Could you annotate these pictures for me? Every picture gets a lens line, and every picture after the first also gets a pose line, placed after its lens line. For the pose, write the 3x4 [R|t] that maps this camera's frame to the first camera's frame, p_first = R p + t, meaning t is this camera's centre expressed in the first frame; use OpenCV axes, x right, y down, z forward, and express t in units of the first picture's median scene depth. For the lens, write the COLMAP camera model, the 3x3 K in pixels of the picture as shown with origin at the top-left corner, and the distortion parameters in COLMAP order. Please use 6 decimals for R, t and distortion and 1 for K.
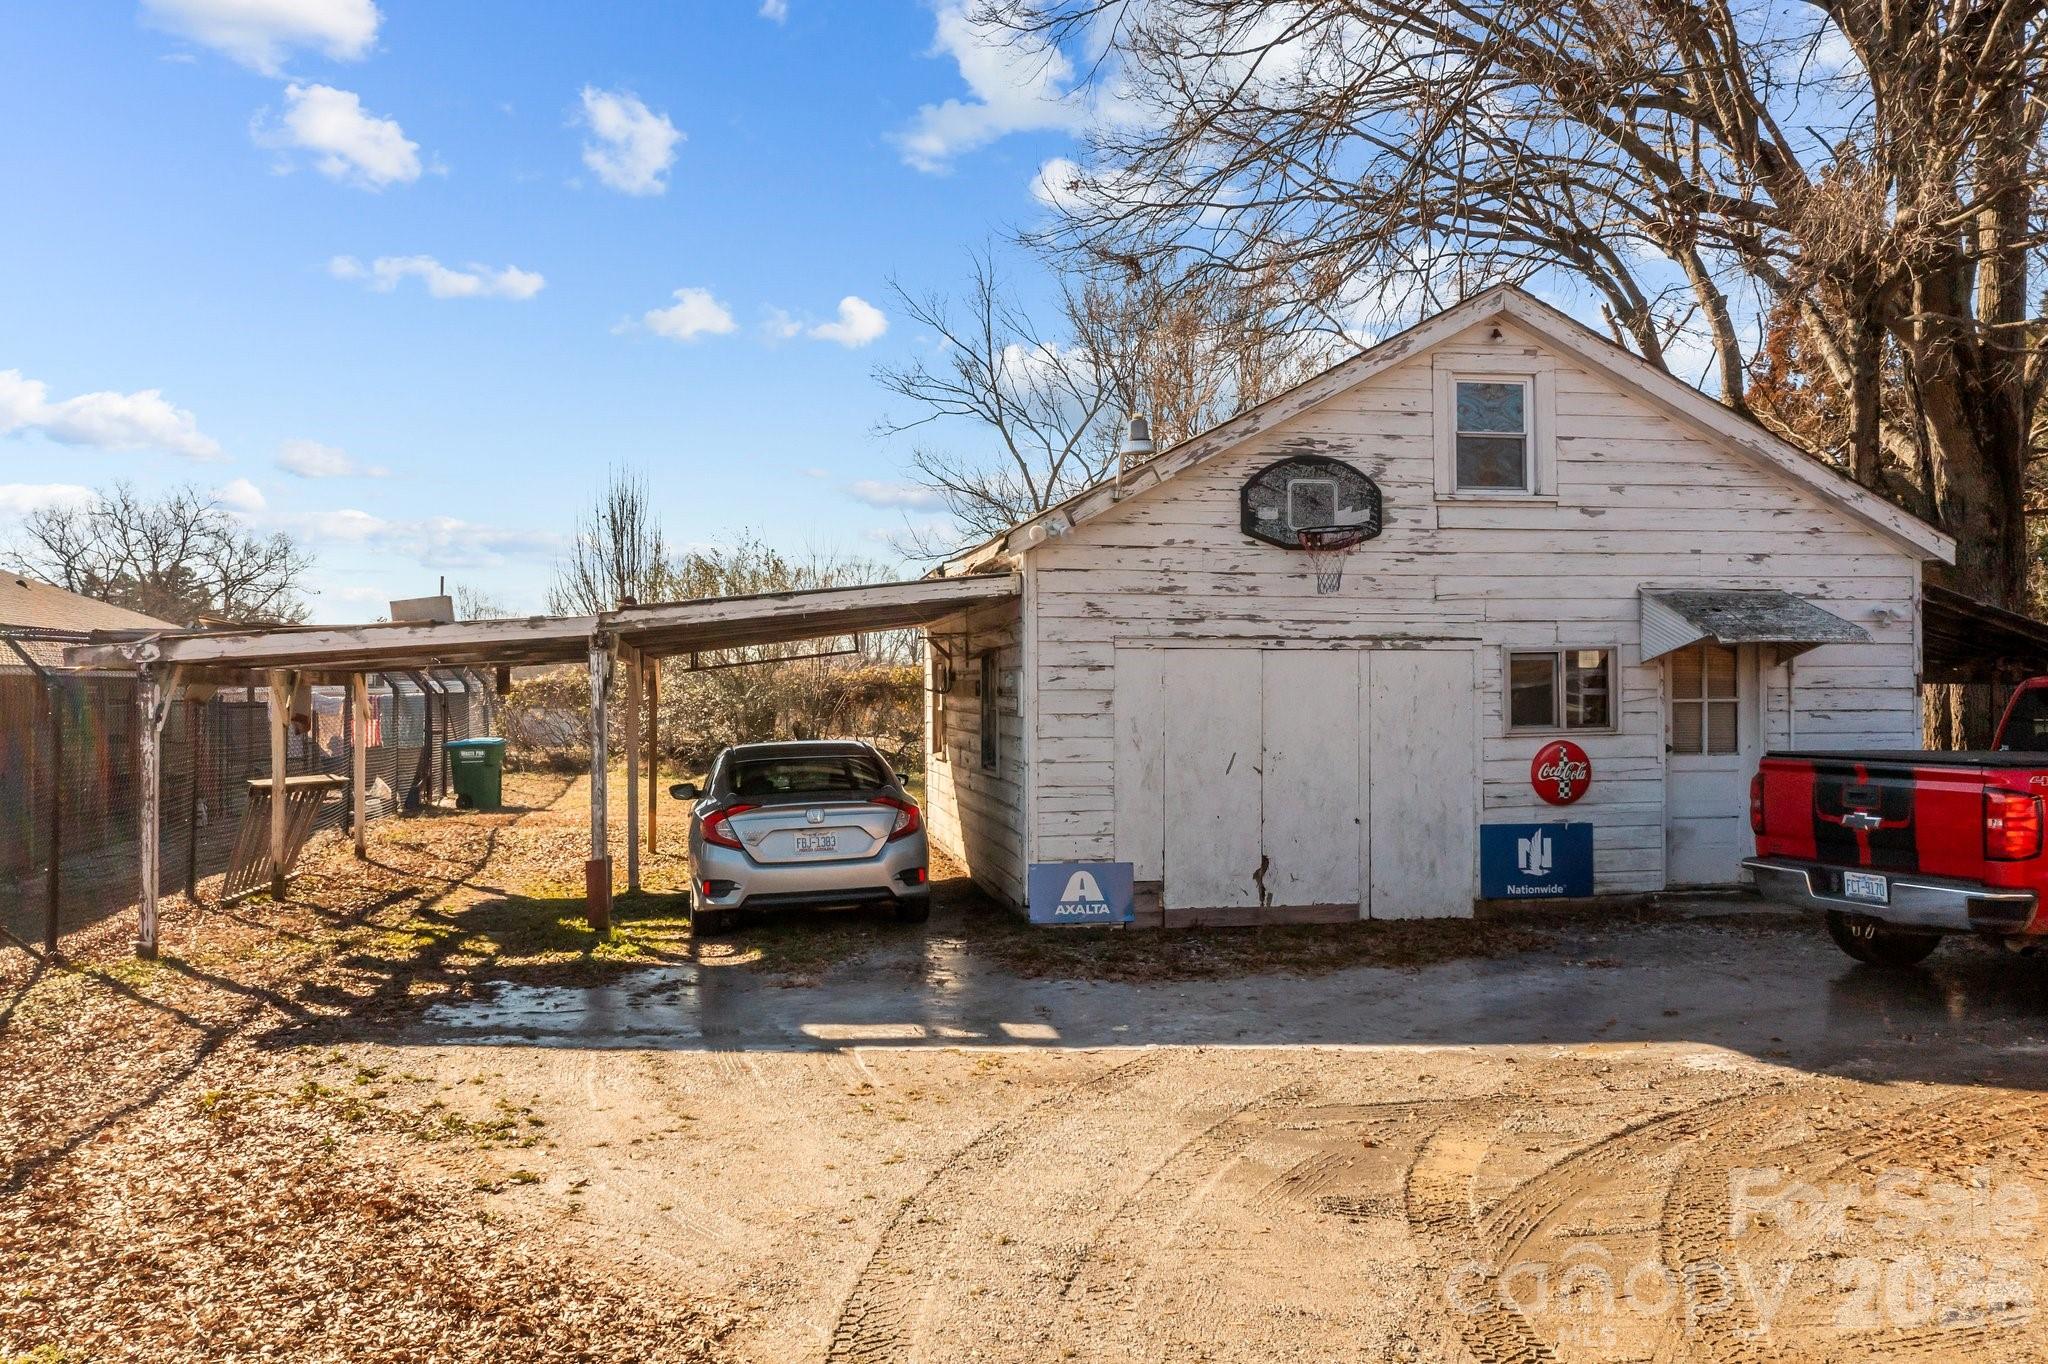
lens RADIAL K [[1638.2, 0, 1019.9], [0, 1638.2, 688.5], [0, 0, 1]] dist [-0.010403, -0.002431]
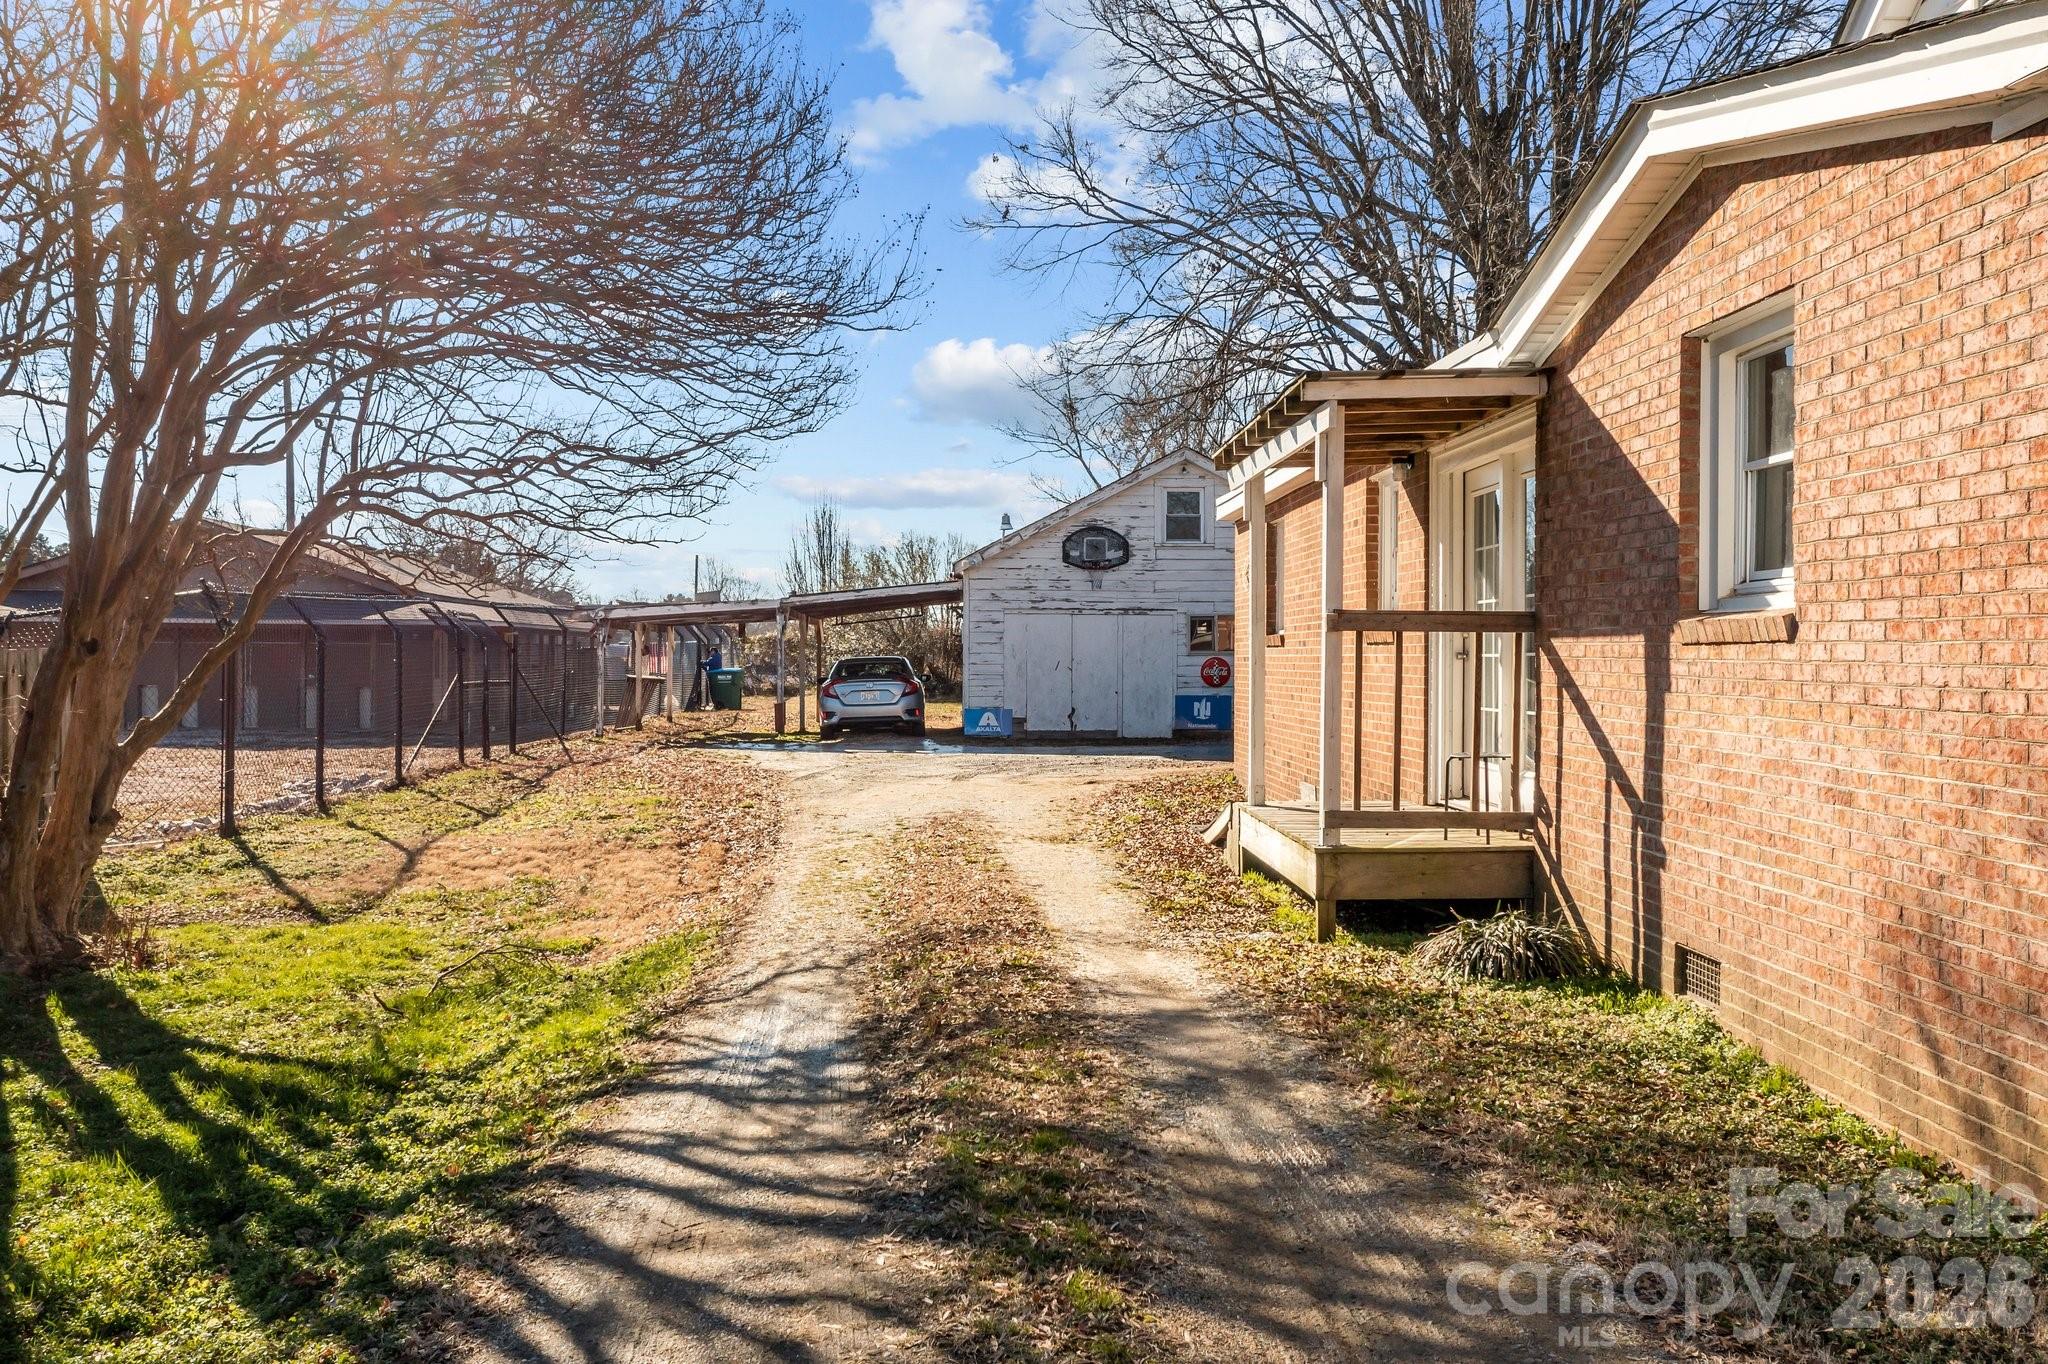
lens RADIAL K [[1638.2, 0, 1025.9], [0, 1638.2, 671.7], [0, 0, 1]] dist [-0.010403, -0.002431]
pose [[0.990574, 0.006815, -0.136805, 0.386535], [-0.005832, 0.999954, 0.007588, 0.036869], [0.136851, -0.006719, 0.990569, -1.197267]]
